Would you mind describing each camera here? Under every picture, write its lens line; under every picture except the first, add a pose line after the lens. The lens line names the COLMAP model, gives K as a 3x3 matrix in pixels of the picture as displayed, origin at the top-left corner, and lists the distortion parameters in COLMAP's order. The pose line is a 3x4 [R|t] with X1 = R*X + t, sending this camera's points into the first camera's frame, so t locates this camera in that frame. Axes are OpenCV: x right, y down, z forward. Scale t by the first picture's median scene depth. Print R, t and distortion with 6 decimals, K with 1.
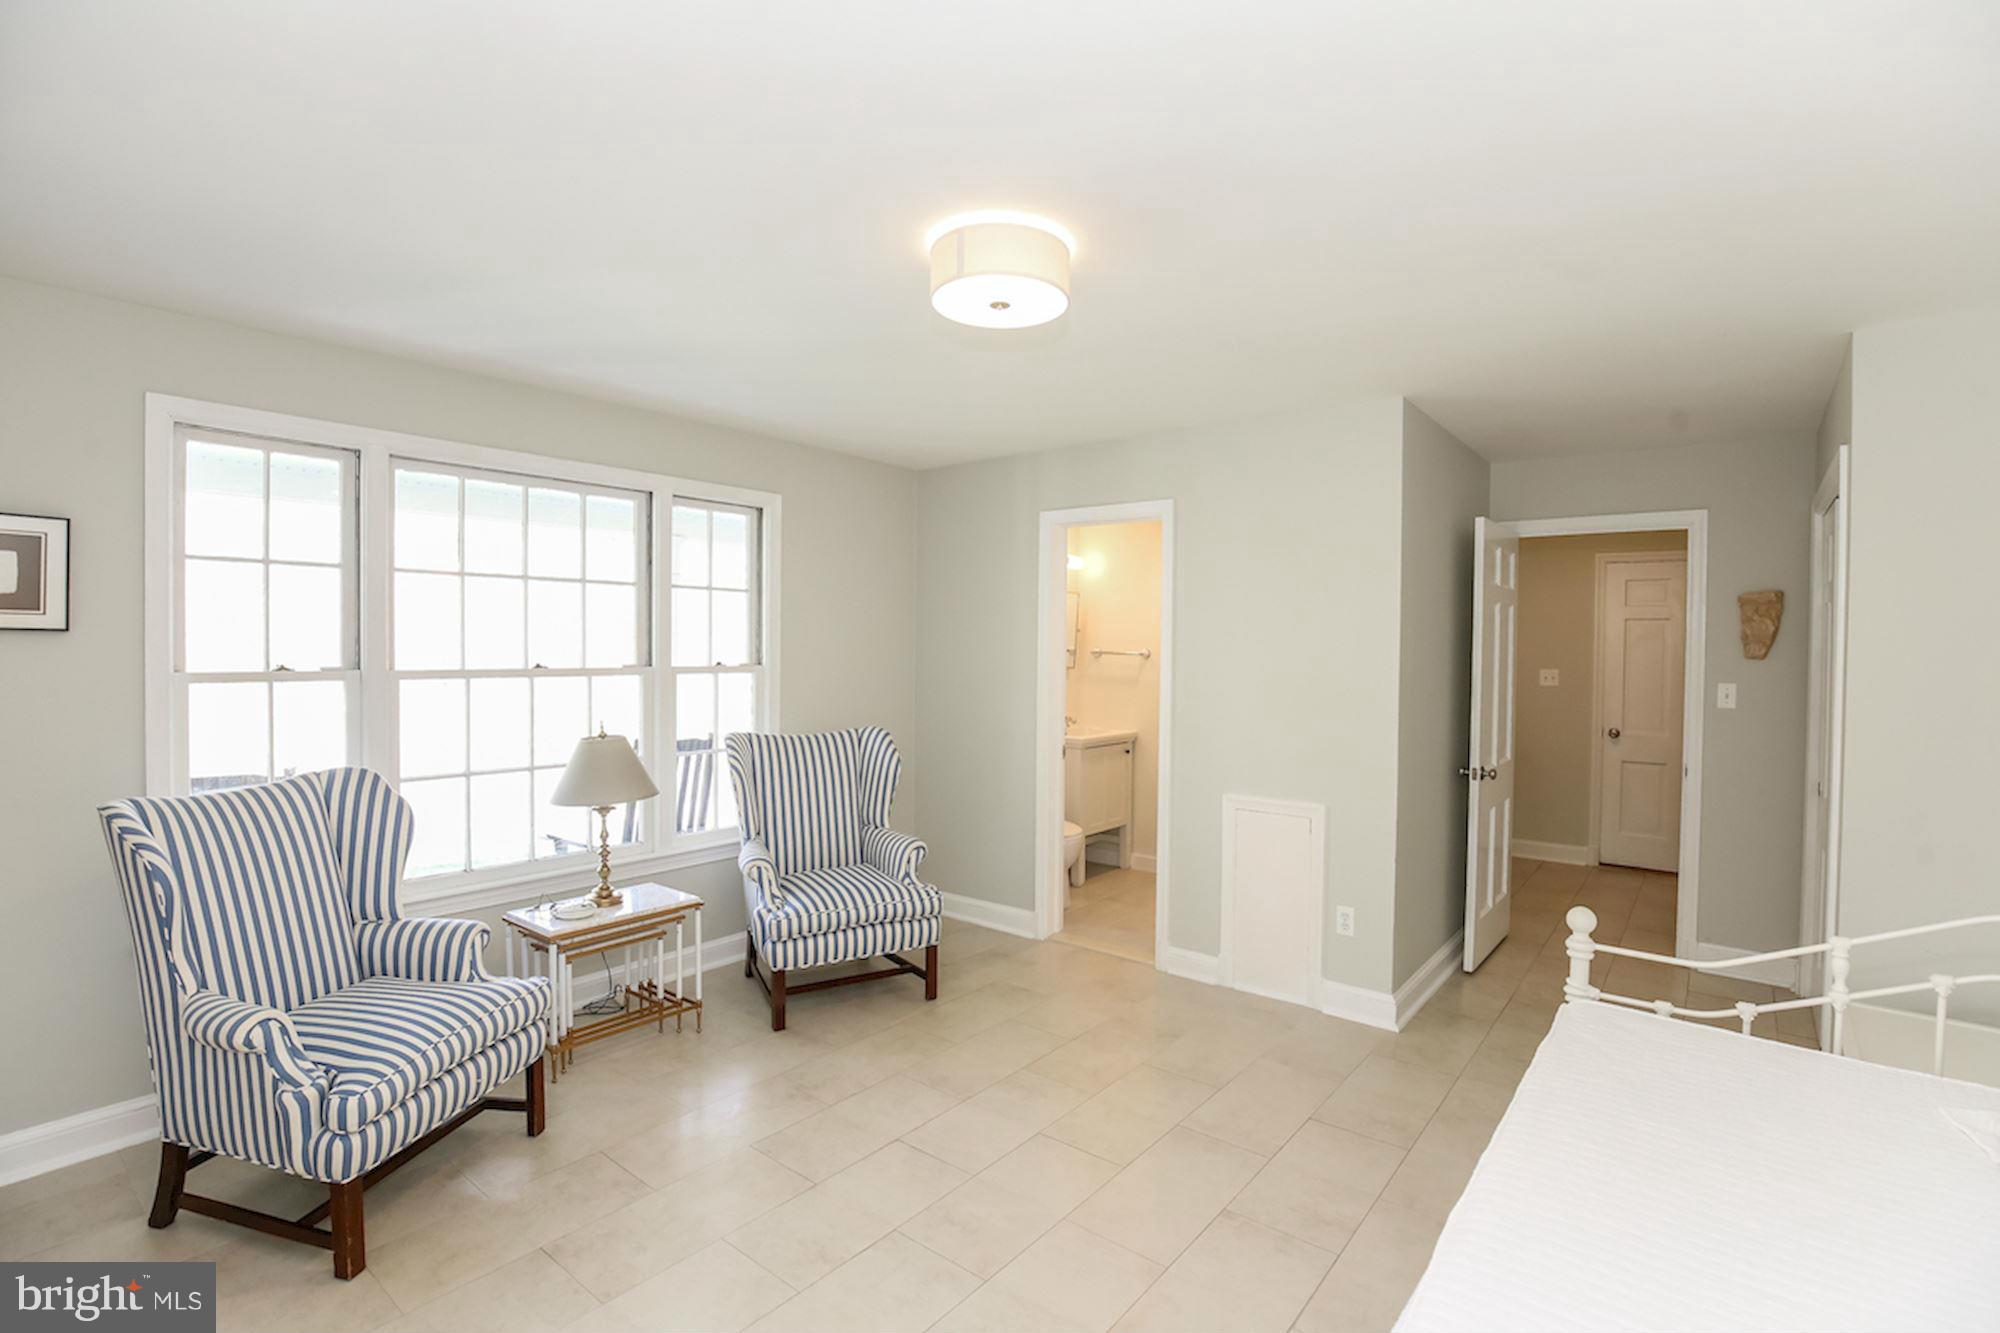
lens RADIAL K [[915.0, 0, 994.4], [0, 915.0, 678.2], [0, 0, 1]] dist [-0.033754, 0.004838]
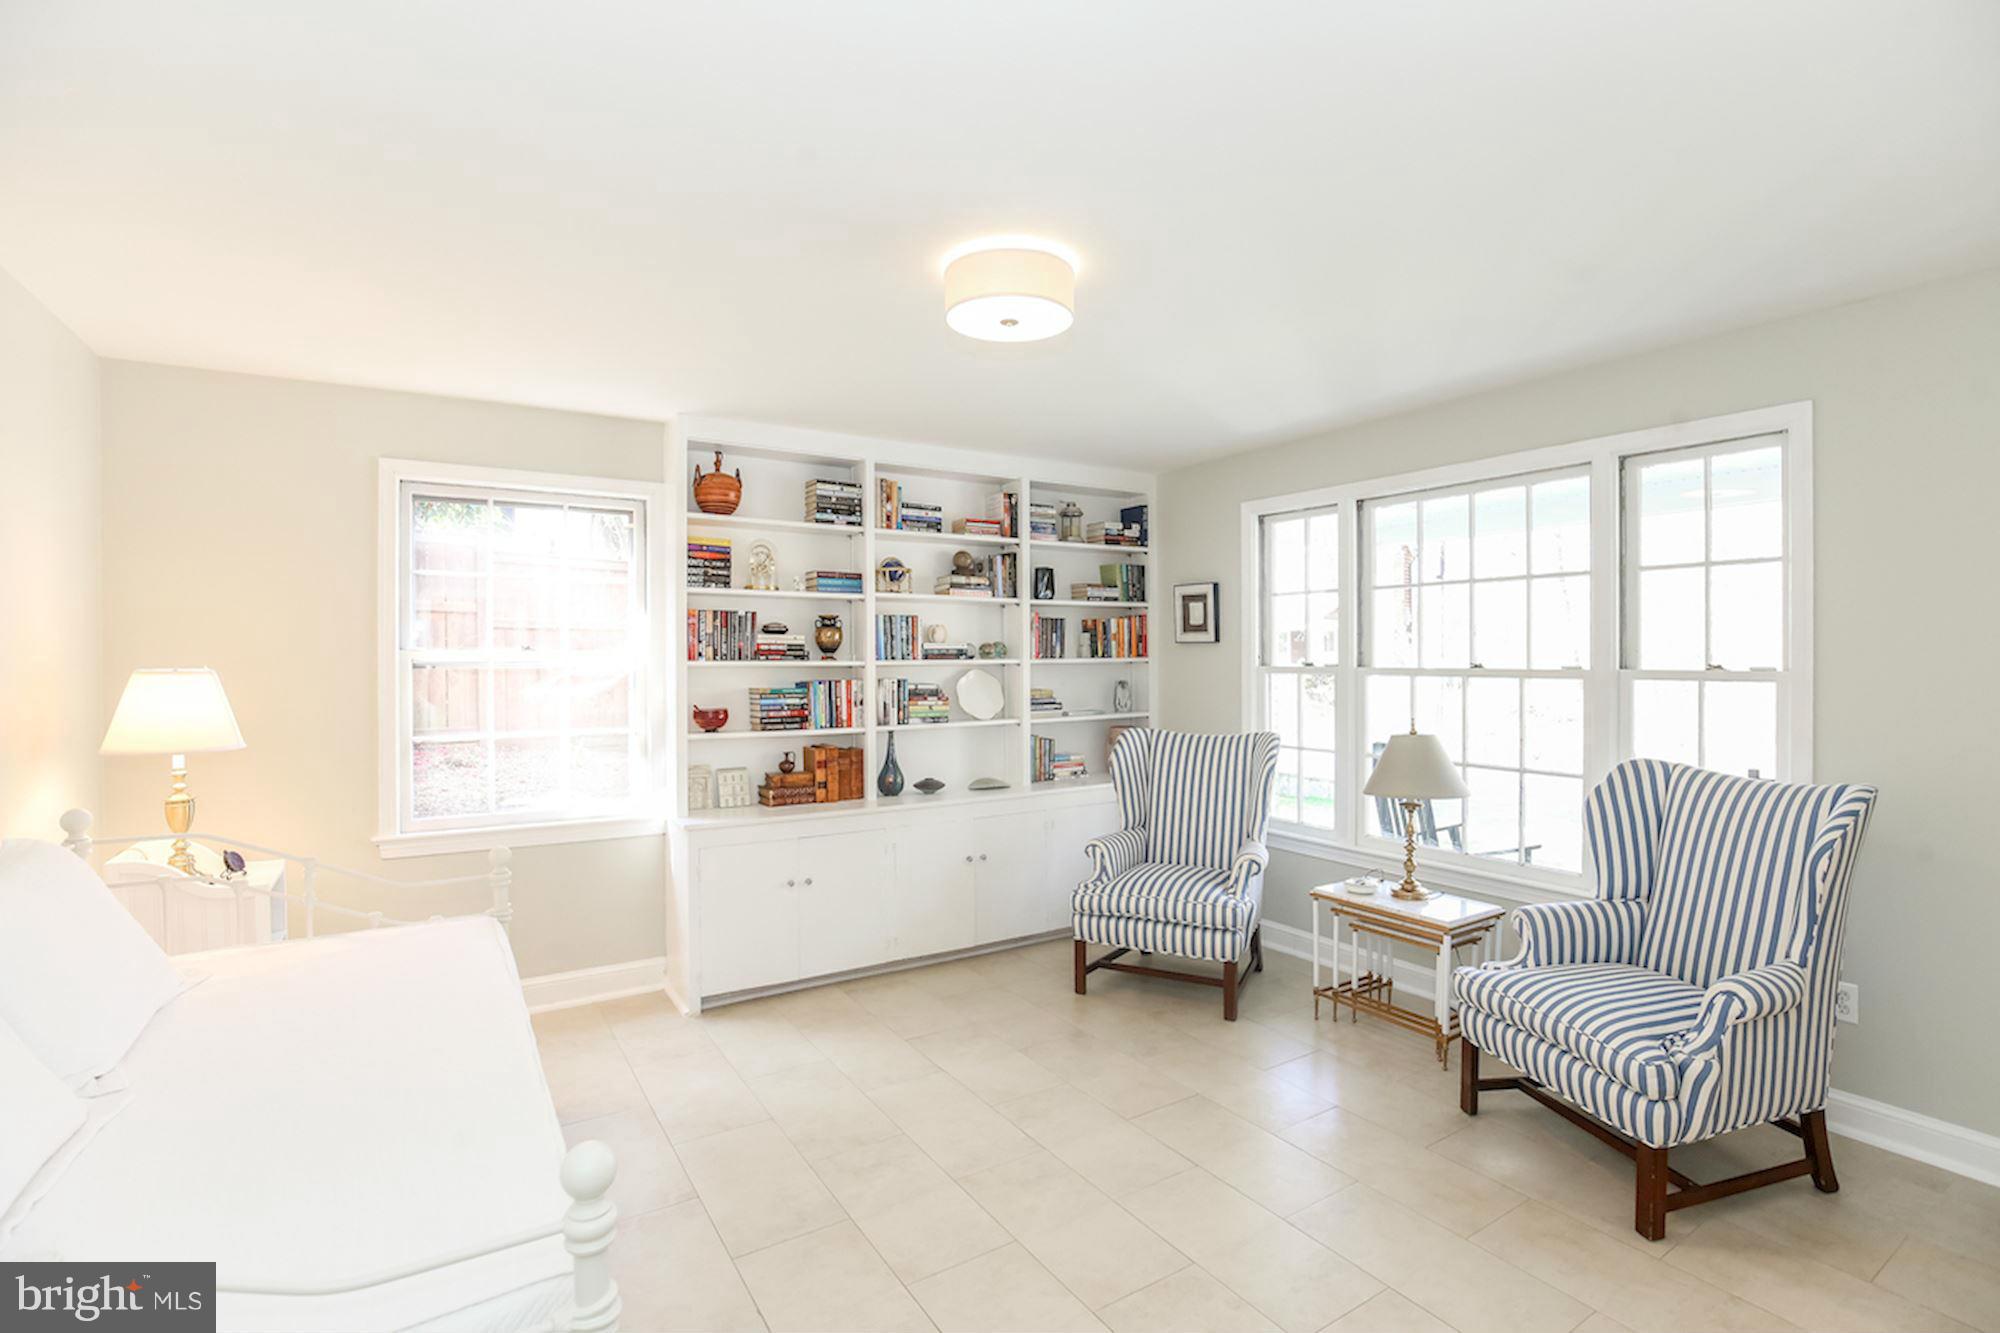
lens RADIAL K [[915.0, 0, 993.6], [0, 915.0, 657.8], [0, 0, 1]] dist [-0.033754, 0.004838]
pose [[-0.299254, 0.003666, -0.954167, 0.638075], [-0.022500, 0.999687, 0.010898, -0.021910], [0.953908, 0.024729, -0.299078, 0.782867]]
